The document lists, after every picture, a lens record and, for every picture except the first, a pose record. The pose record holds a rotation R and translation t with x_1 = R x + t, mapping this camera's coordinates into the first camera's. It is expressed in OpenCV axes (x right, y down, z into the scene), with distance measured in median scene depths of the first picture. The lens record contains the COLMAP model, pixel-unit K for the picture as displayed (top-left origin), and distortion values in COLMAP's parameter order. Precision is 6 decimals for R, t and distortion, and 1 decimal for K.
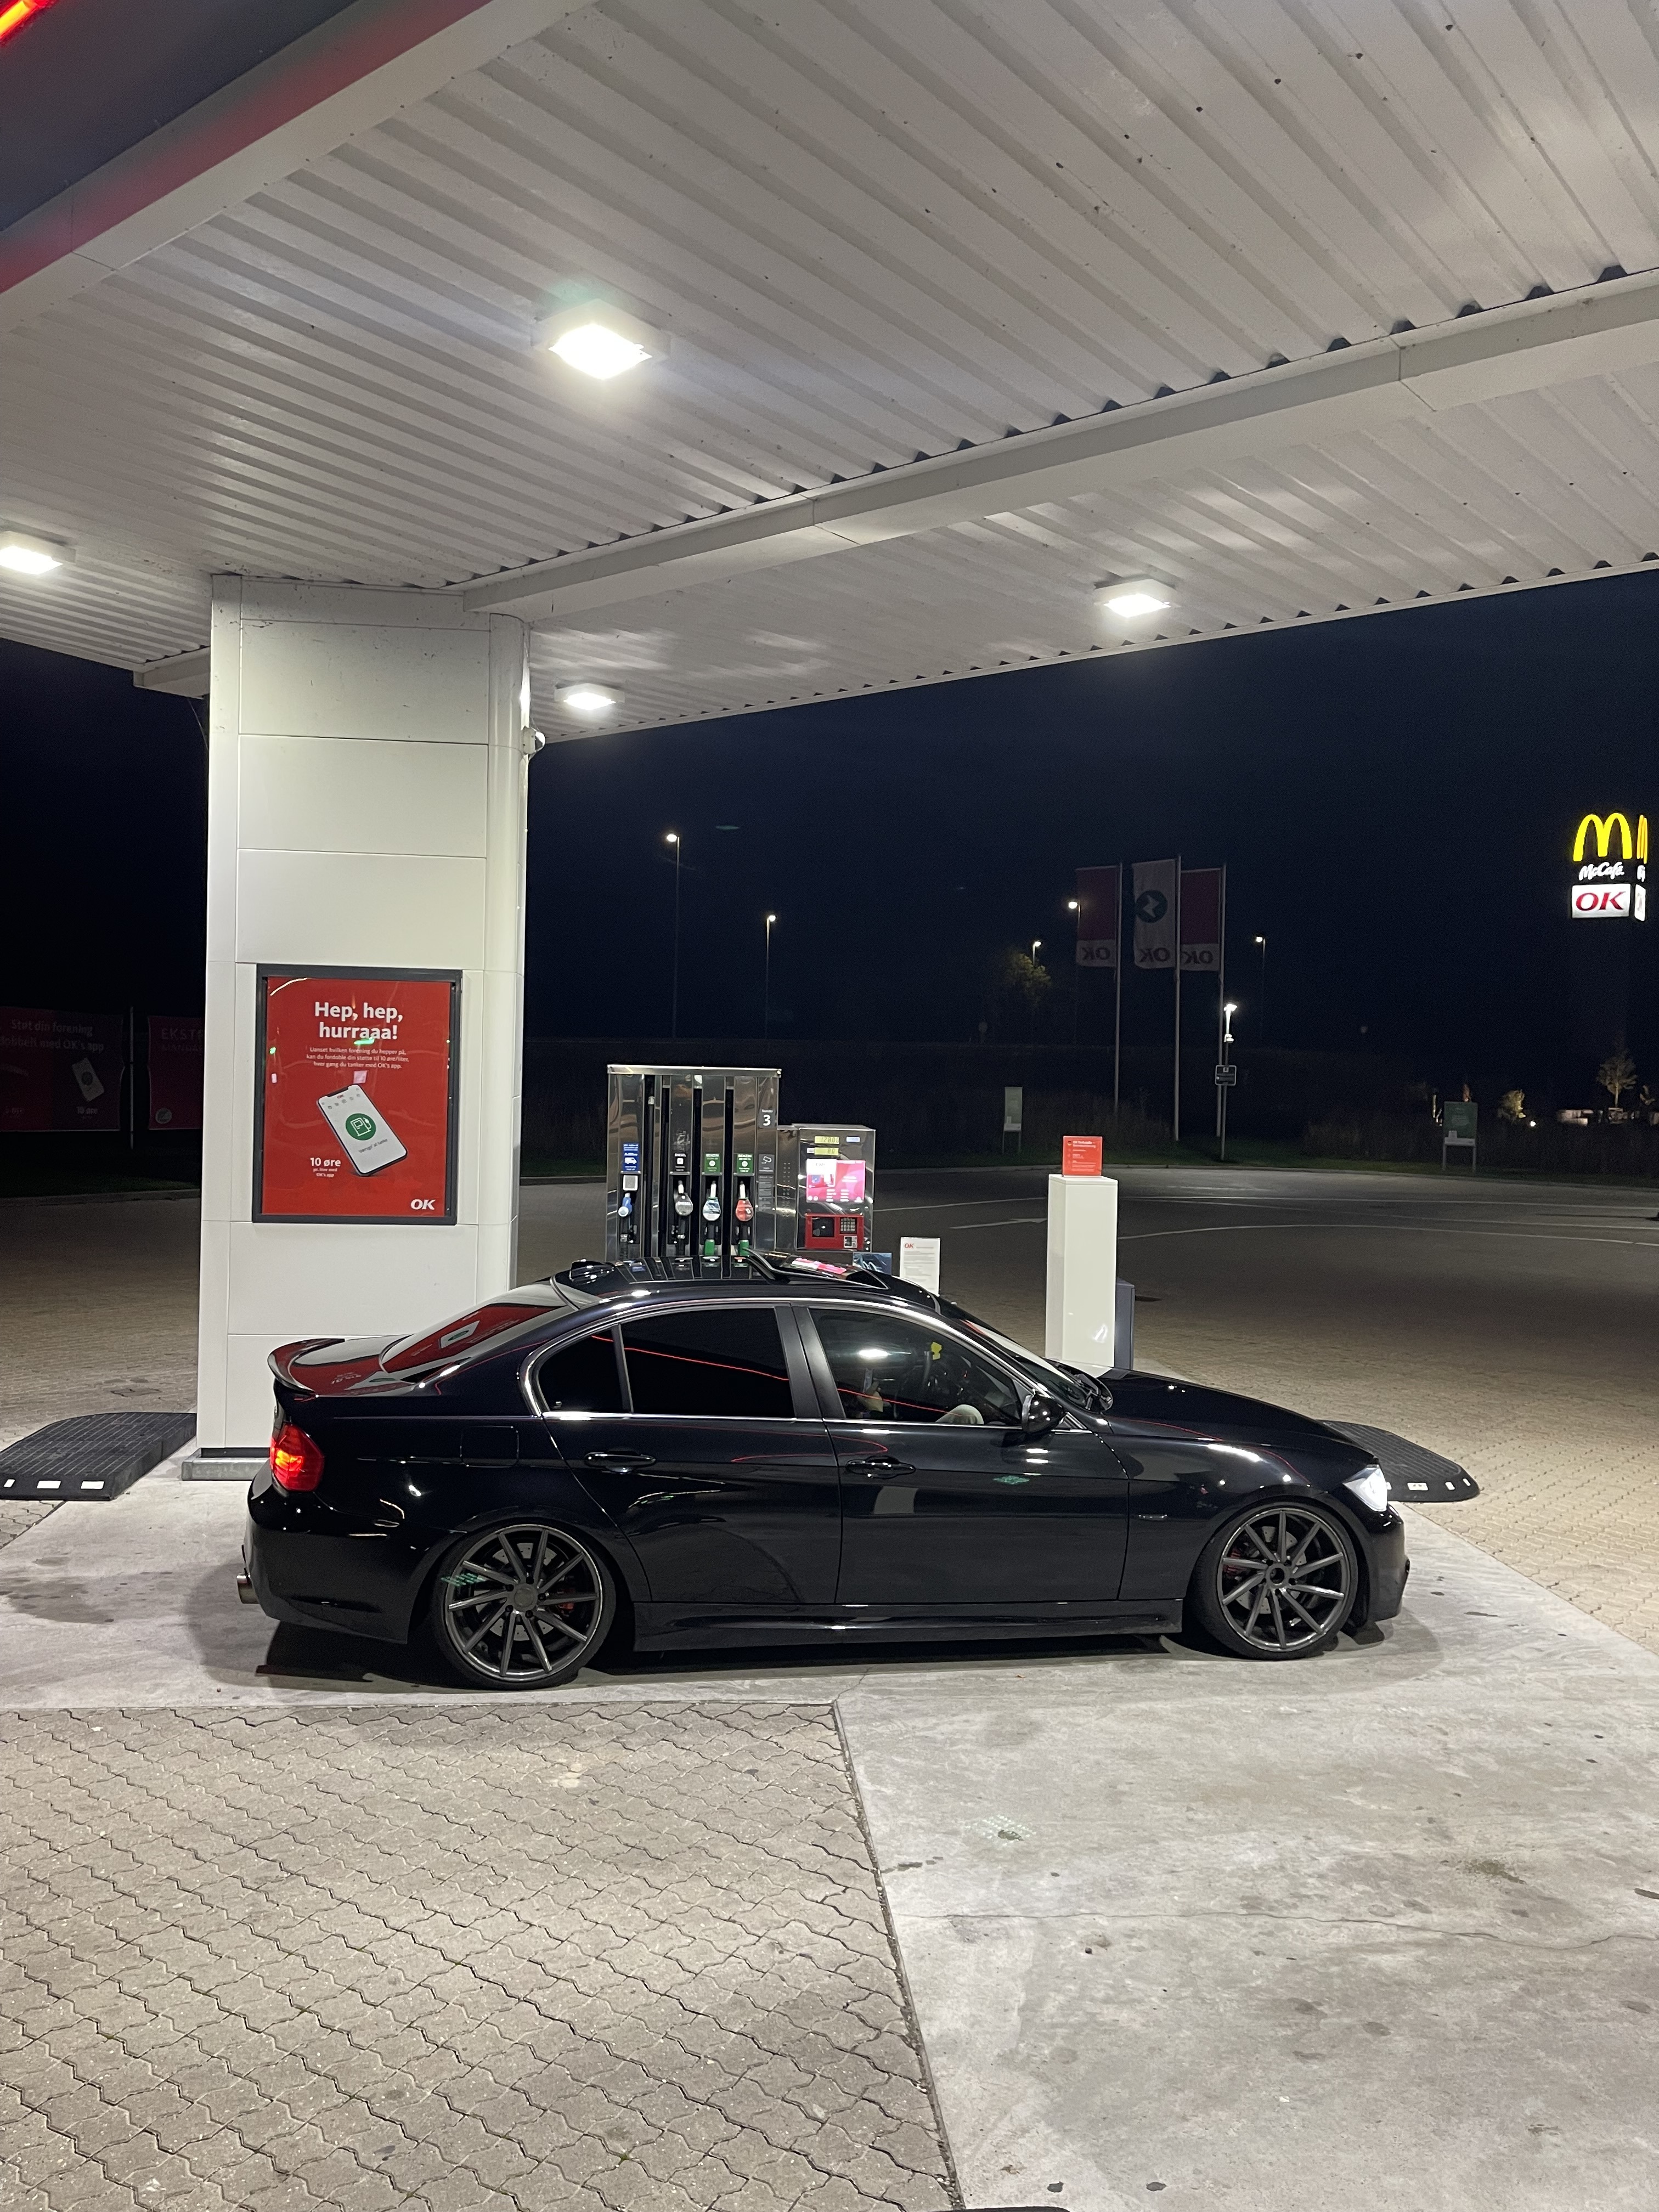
lens RADIAL K [[1655.5, 0, 829.5], [0, 1655.5, 1106.0], [0, 0, 1]] dist [0.073484, -0.100101]
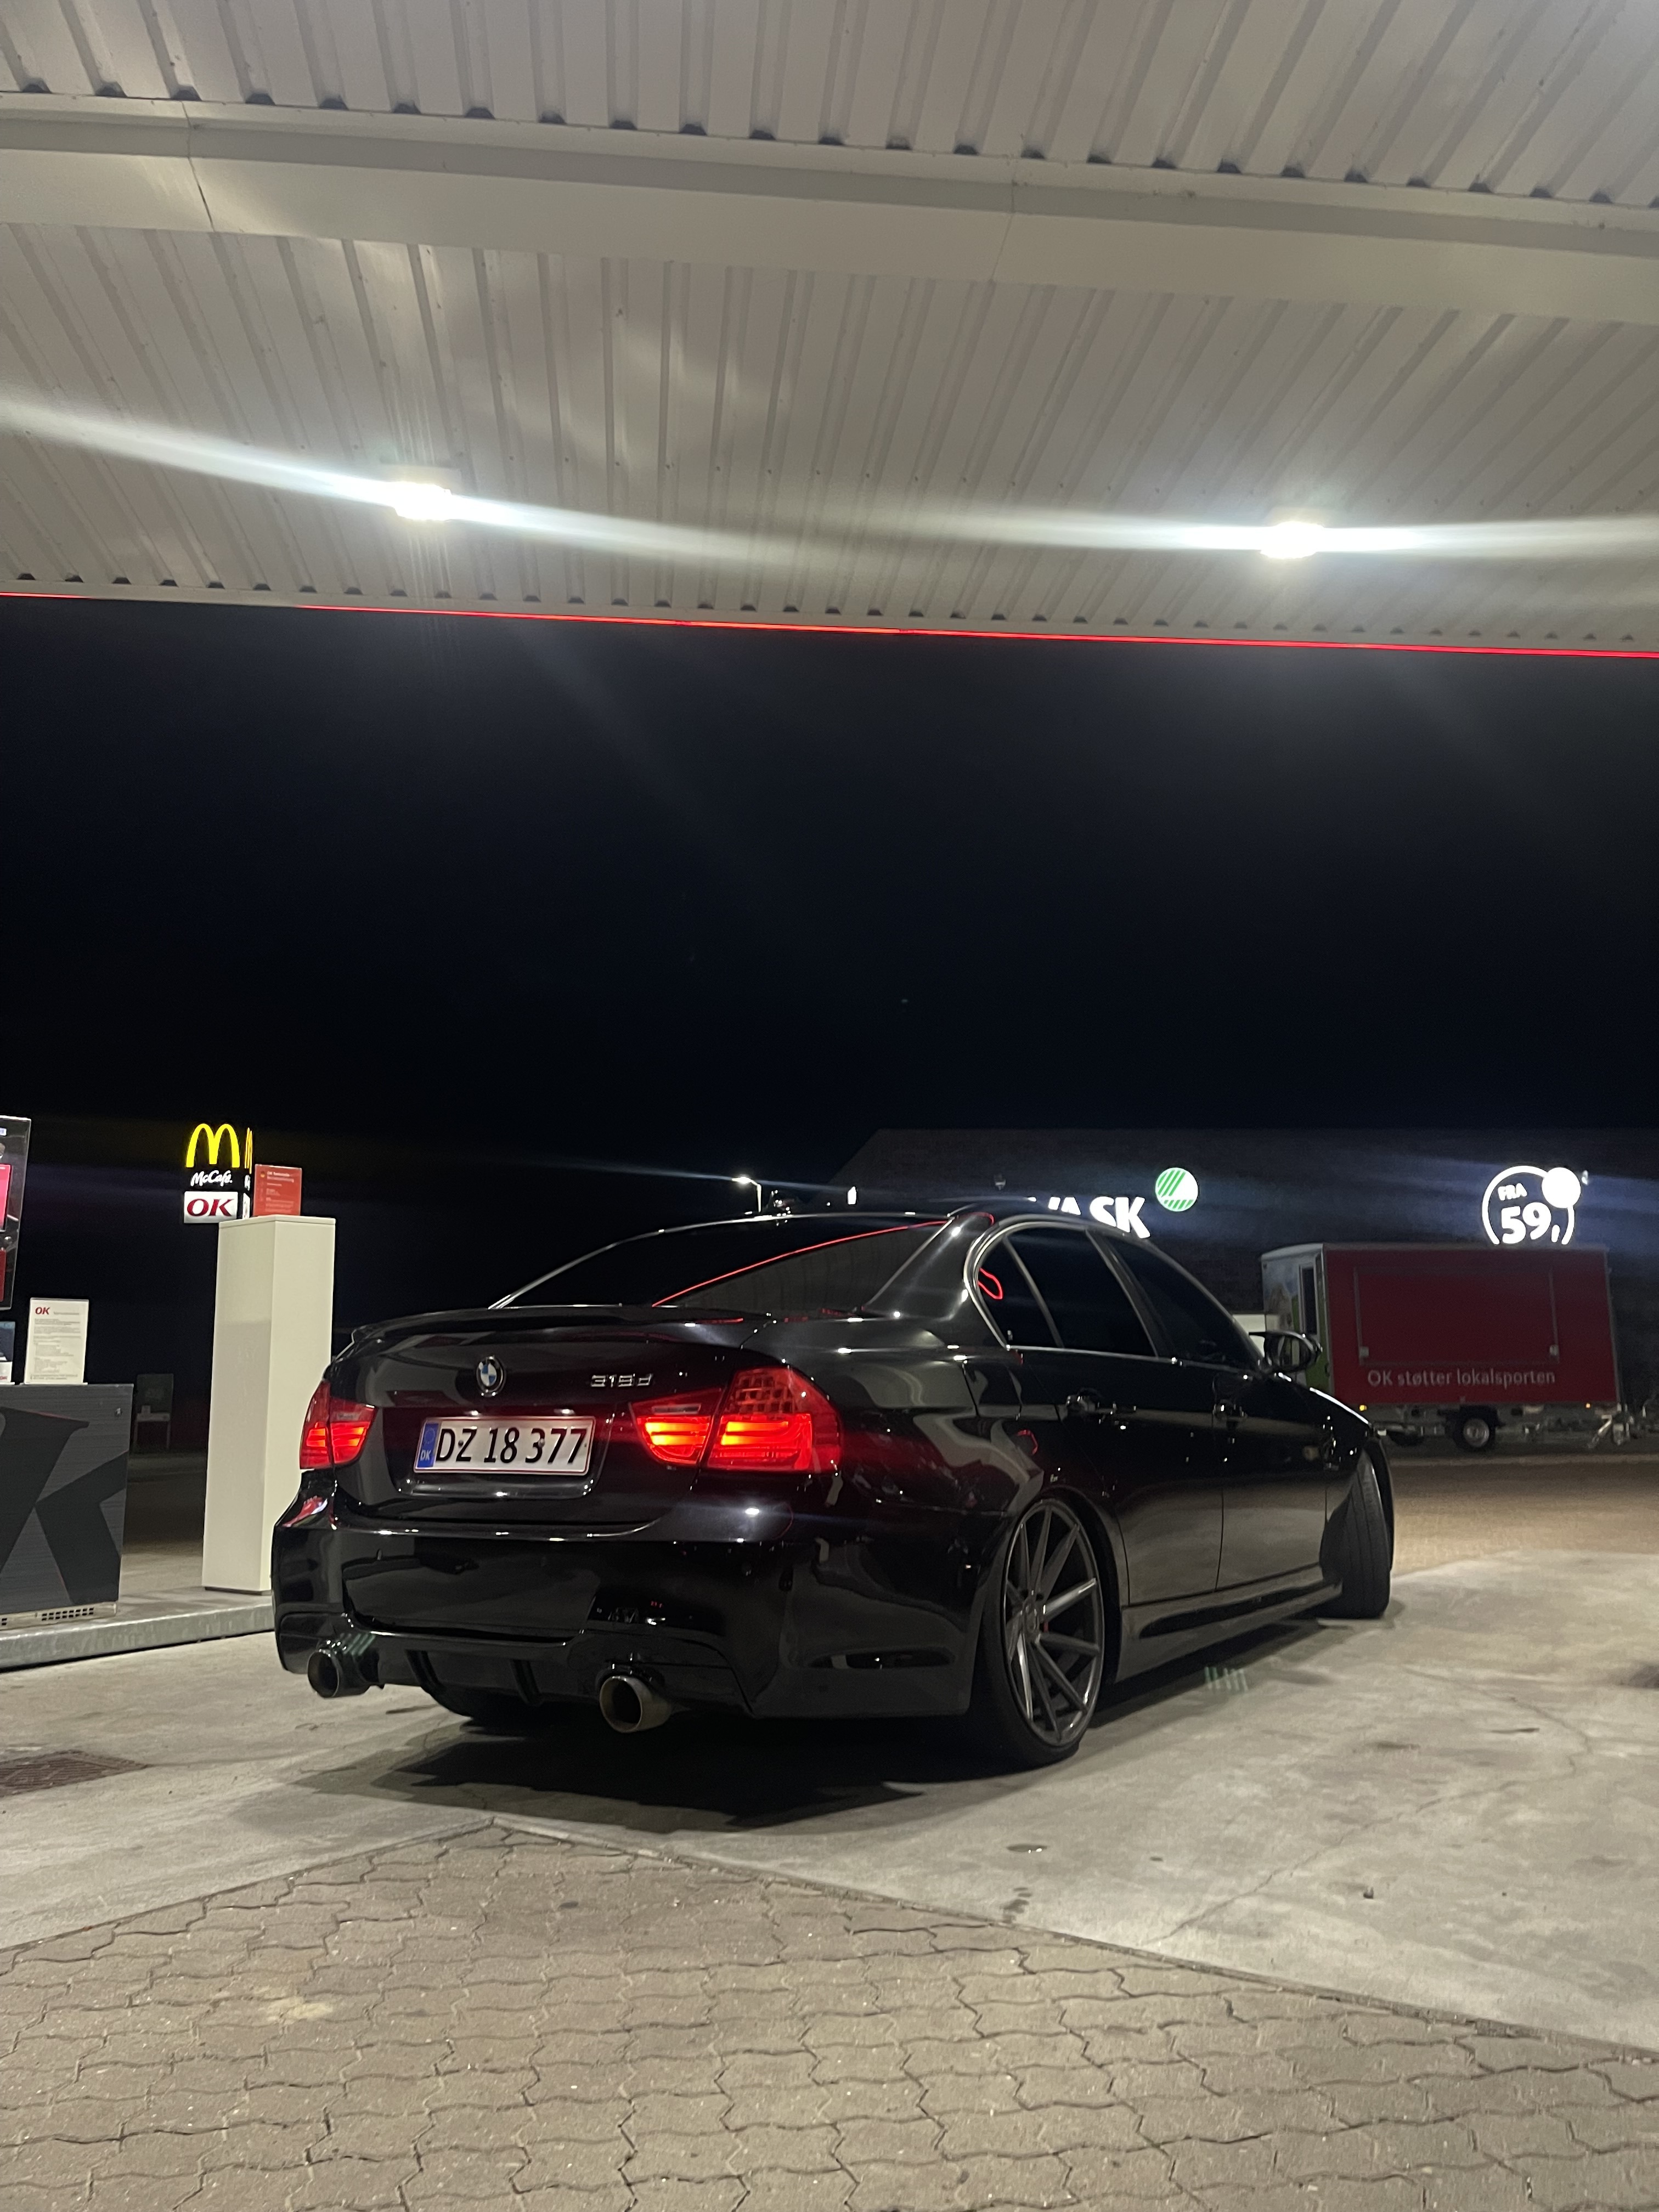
lens RADIAL K [[1655.5, 0, 829.5], [0, 1655.5, 1106.0], [0, 0, 1]] dist [0.073484, -0.100101]
pose [[0.689987, 0.083398, 0.719002, -0.293930], [0.057349, 0.983919, -0.169160, 0.176195], [-0.721547, 0.157952, 0.674108, 0.390210]]
